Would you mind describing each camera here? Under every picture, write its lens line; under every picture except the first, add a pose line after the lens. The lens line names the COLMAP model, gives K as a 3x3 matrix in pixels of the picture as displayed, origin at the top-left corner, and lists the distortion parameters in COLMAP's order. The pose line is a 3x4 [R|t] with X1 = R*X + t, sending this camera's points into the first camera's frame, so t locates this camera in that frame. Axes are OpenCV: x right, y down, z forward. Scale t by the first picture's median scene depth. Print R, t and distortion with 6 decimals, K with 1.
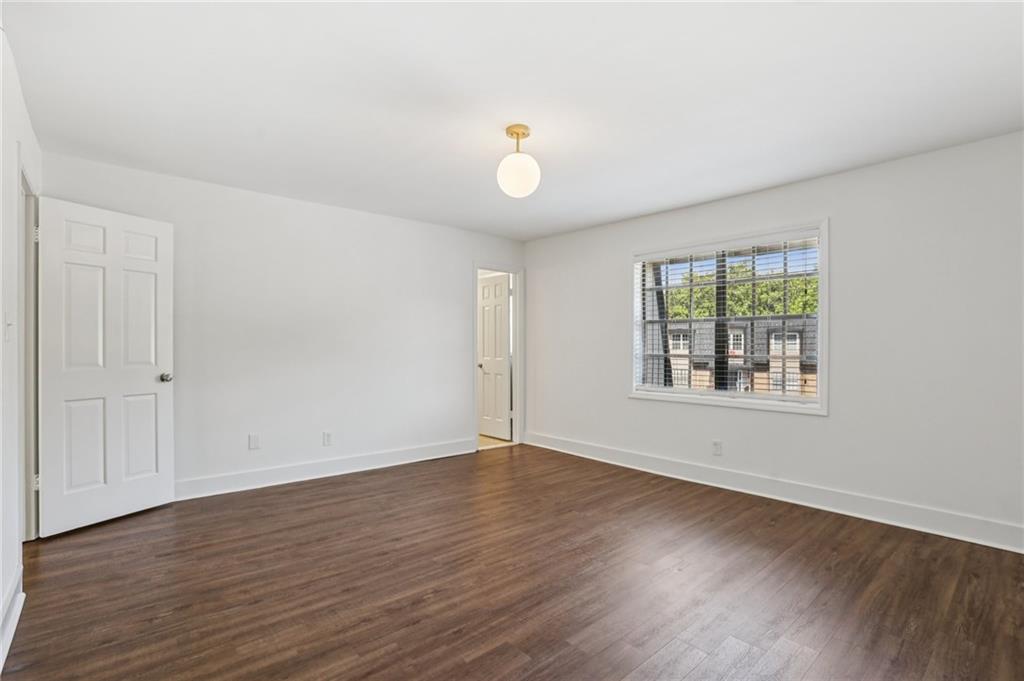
lens RADIAL K [[479.4, 0, 507.1], [0, 479.4, 357.2], [0, 0, 1]] dist [-0.072972, 0.030636]
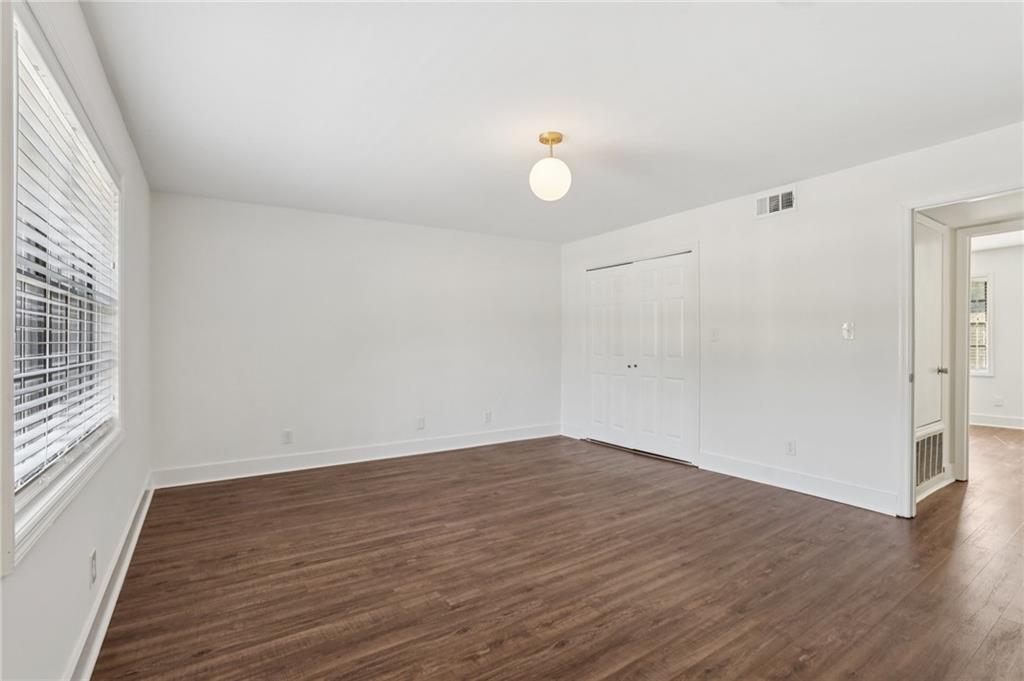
lens RADIAL K [[467.6, 0, 511.2], [0, 467.6, 356.5], [0, 0, 1]] dist [-0.079530, 0.026394]
pose [[-0.991882, -0.003984, 0.127099, -0.018333], [0.002352, 0.998763, 0.049664, -0.042600], [-0.127139, 0.049560, -0.990646, 1.884185]]
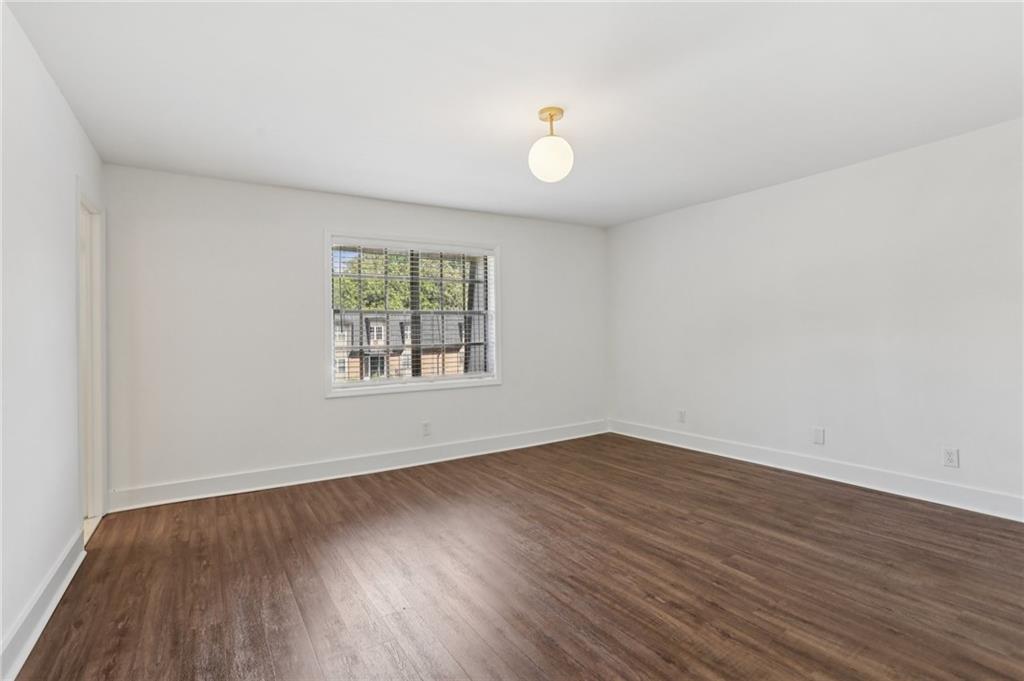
lens RADIAL K [[482.0, 0, 505.8], [0, 482.0, 338.2], [0, 0, 1]] dist [-0.072462, 0.030121]
pose [[0.146681, -0.012067, 0.989110, -0.883372], [0.039116, 0.999214, 0.006390, -0.026375], [-0.988410, 0.037753, 0.147038, 0.891754]]
